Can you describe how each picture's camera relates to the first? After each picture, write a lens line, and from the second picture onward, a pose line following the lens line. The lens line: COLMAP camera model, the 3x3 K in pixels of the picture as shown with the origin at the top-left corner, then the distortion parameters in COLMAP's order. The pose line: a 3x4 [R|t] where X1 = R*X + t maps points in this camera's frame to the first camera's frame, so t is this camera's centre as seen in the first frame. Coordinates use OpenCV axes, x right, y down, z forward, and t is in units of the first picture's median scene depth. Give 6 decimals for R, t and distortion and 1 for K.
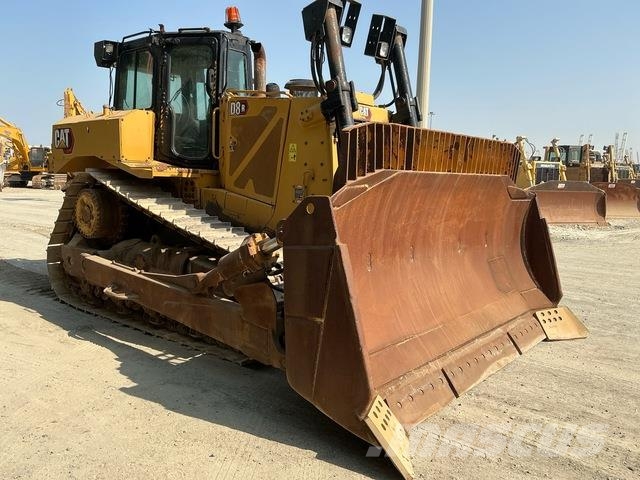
lens RADIAL K [[540.4, 0, 321.1], [0, 540.4, 240.3], [0, 0, 1]] dist [0.086919, -0.191453]
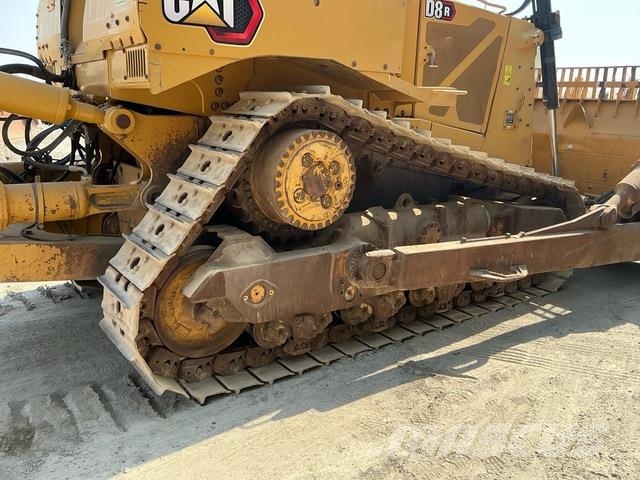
lens RADIAL K [[542.2, 0, 320.1], [0, 542.2, 243.5], [0, 0, 1]] dist [0.056927, -0.134513]
pose [[0.241473, -0.259127, 0.935171, -1.024592], [0.090505, 0.965502, 0.244162, -0.129340], [-0.966178, 0.025679, 0.256595, 0.992500]]
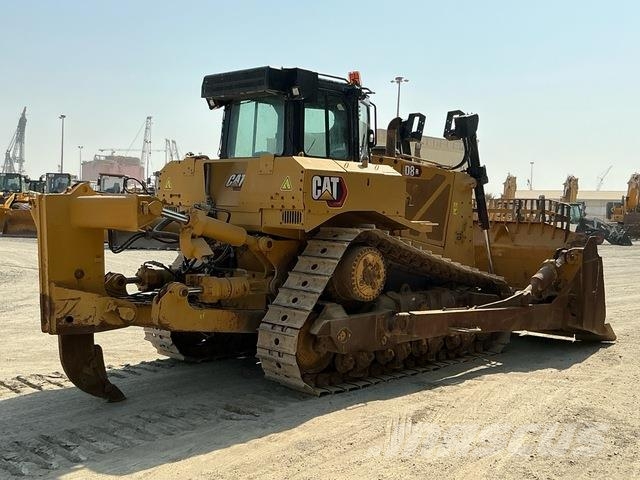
lens RADIAL K [[746.1, 0, 323.4], [0, 746.1, 228.0], [0, 0, 1]] dist [0.062759, 0.000000]
pose [[0.063735, -0.050662, 0.996680, -1.893088], [0.092002, 0.994756, 0.044681, -0.213120], [-0.993717, 0.088848, 0.068061, 1.118904]]
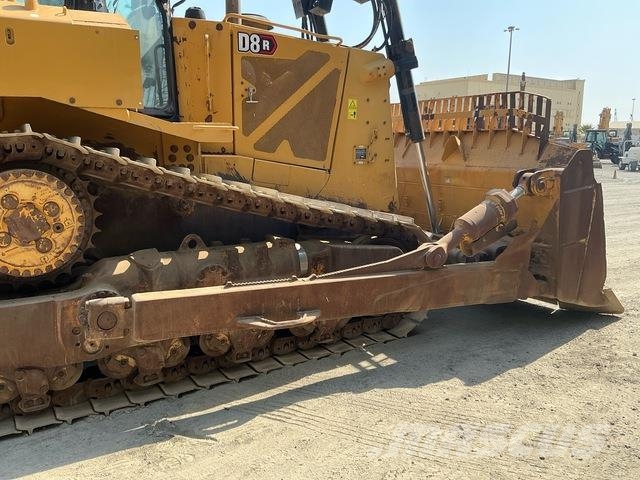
lens RADIAL K [[540.4, 0, 323.2], [0, 540.4, 241.2], [0, 0, 1]] dist [0.086919, -0.191453]
pose [[0.301871, -0.194140, 0.933372, -0.891878], [0.115440, 0.979285, 0.166355, -0.093313], [-0.946334, 0.057530, 0.318029, 0.704107]]
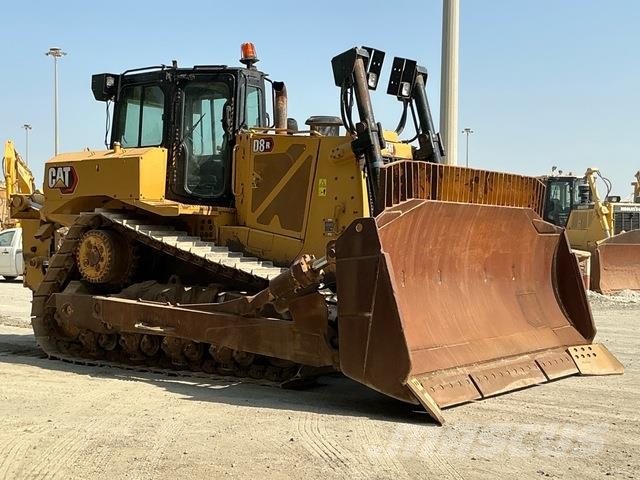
lens RADIAL K [[963.7, 0, 319.3], [0, 963.7, 234.8], [0, 0, 1]] dist [0.052549, 0.000000]
pose [[0.999078, -0.013433, 0.040765, -0.124241], [0.018287, 0.992466, -0.121151, 0.139796], [-0.038830, 0.121785, 0.991797, -0.758218]]
